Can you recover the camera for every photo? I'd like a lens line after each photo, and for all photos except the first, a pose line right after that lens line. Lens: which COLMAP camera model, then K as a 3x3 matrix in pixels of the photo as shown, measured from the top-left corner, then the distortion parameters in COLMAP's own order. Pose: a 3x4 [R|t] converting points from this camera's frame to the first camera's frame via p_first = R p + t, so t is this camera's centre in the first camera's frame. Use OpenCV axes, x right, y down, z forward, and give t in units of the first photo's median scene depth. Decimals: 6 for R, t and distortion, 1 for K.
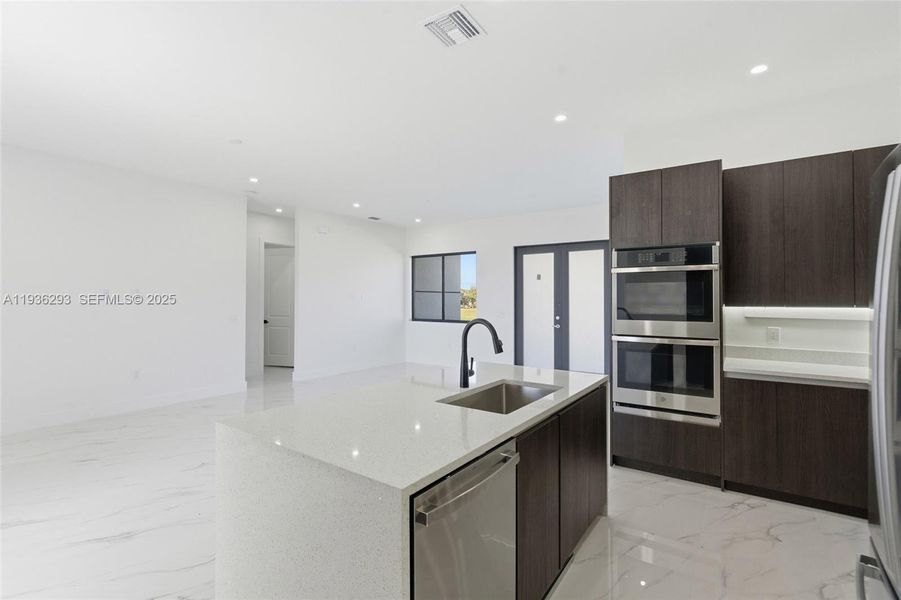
lens RADIAL K [[414.0, 0, 452.8], [0, 414.0, 297.9], [0, 0, 1]] dist [-0.006708, 0.001234]
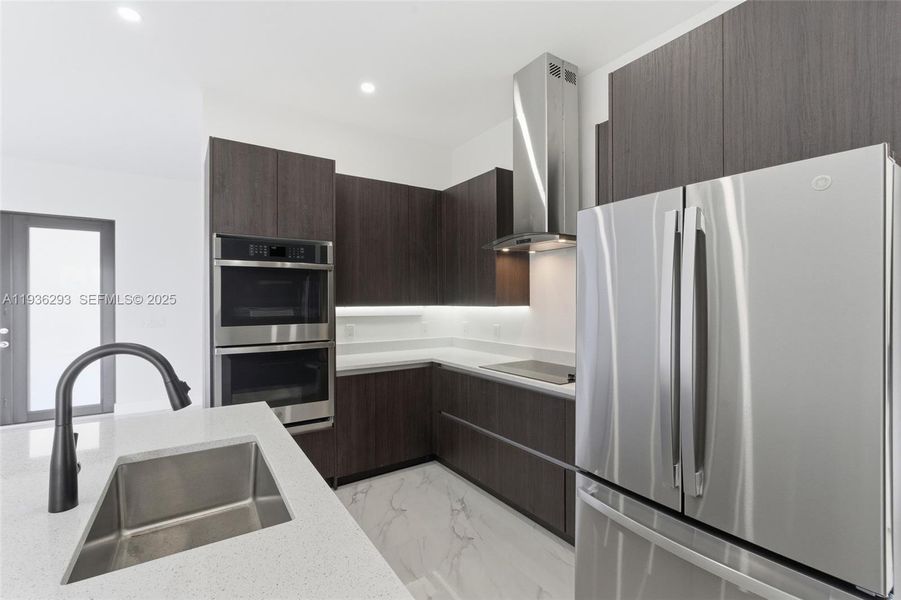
lens RADIAL K [[414.0, 0, 449.9], [0, 414.0, 297.8], [0, 0, 1]] dist [-0.006708, 0.001234]
pose [[0.372013, -0.004036, 0.928219, -0.176598], [0.003773, 0.999989, 0.002836, -0.002809], [-0.928220, 0.002447, 0.372024, 0.362964]]
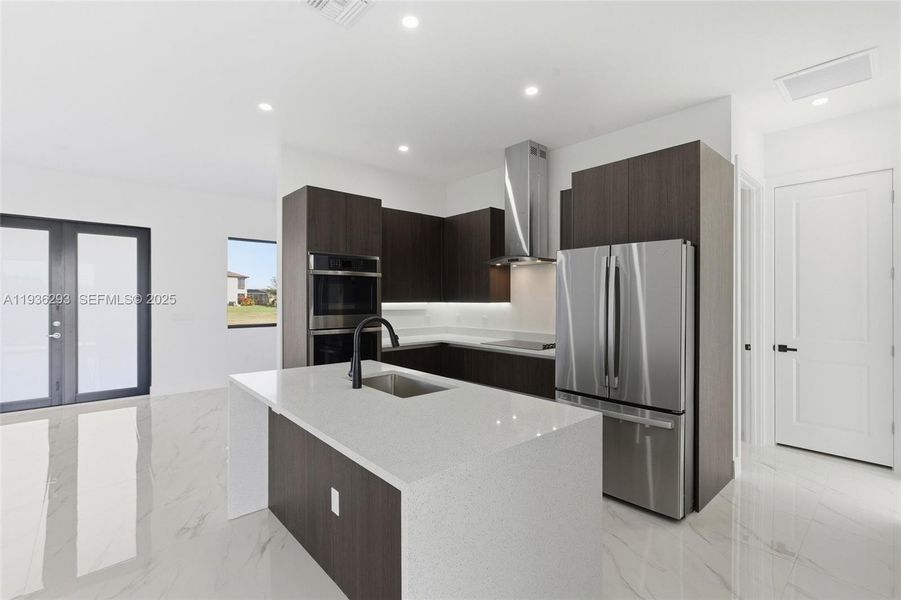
lens RADIAL K [[414.0, 0, 451.3], [0, 414.0, 296.4], [0, 0, 1]] dist [-0.006708, 0.001234]
pose [[0.233146, -0.003575, 0.972435, -0.678858], [-0.001882, 0.999990, 0.004128, -0.007136], [-0.972440, -0.002792, 0.233137, 0.427692]]
